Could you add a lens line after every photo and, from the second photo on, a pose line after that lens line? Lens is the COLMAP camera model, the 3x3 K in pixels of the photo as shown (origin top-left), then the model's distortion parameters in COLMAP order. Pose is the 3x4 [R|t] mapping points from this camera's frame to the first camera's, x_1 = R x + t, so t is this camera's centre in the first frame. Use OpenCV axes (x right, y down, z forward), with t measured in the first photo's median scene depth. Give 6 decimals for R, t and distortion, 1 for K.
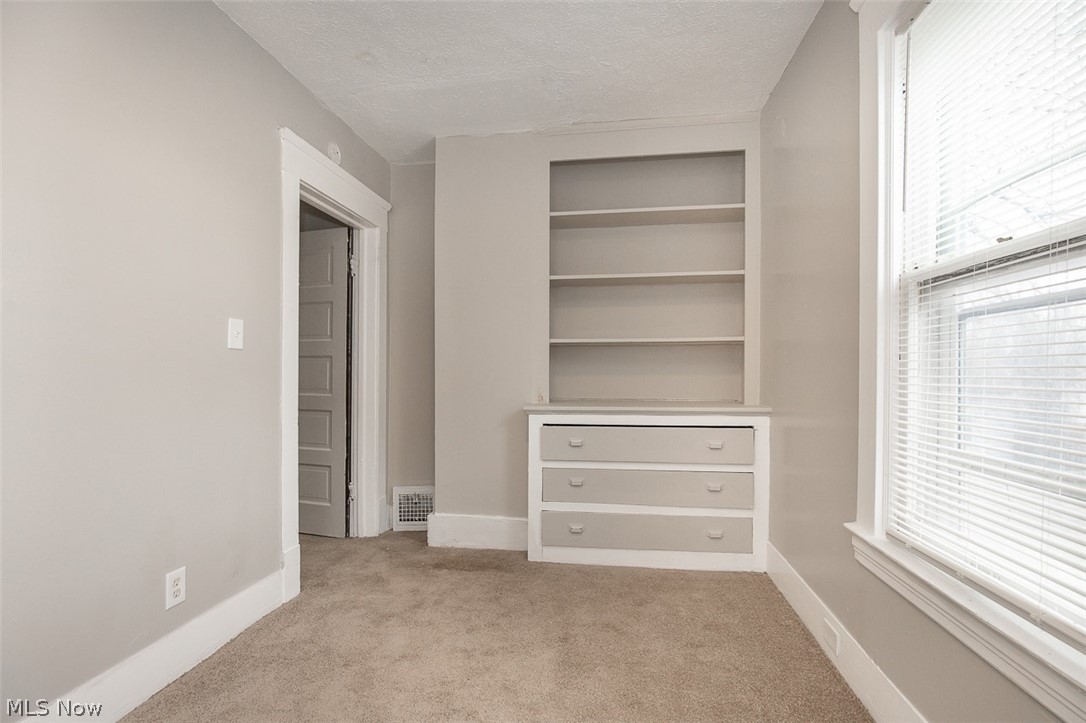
lens RADIAL K [[501.2, 0, 541.0], [0, 501.2, 370.3], [0, 0, 1]] dist [-0.007740, 0.001899]
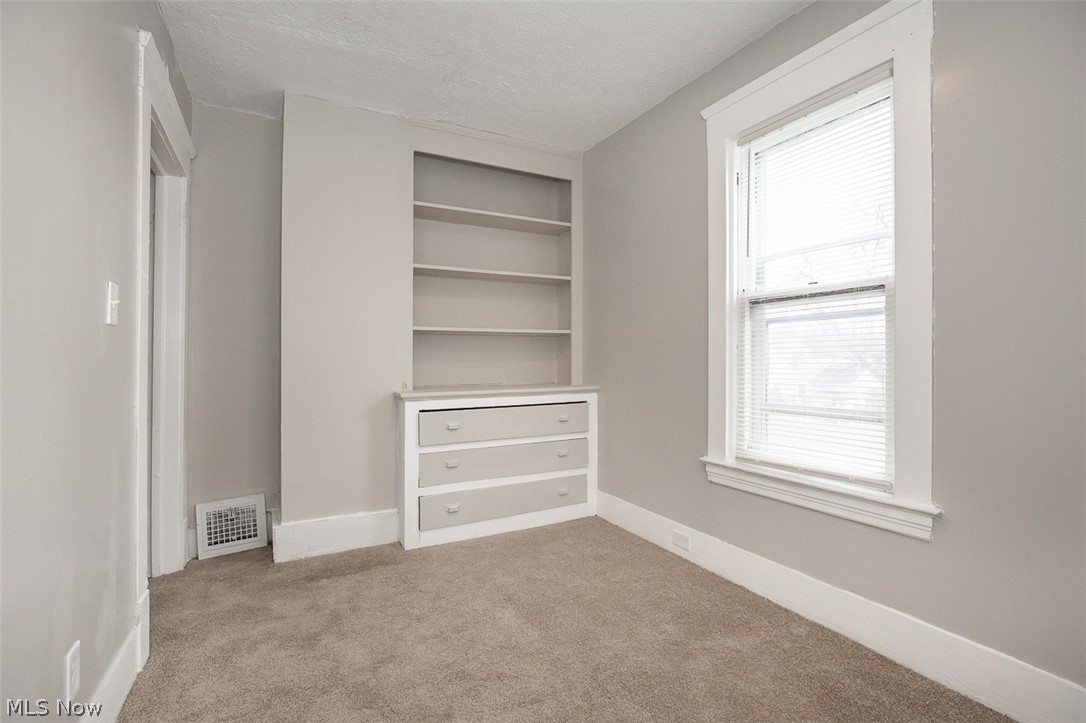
lens RADIAL K [[501.2, 0, 536.4], [0, 501.2, 355.3], [0, 0, 1]] dist [-0.007740, 0.001899]
pose [[0.808013, 0.001937, 0.589162, -0.401215], [0.005064, 0.999935, -0.010232, 0.007882], [-0.589143, 0.011251, 0.807950, 0.046969]]
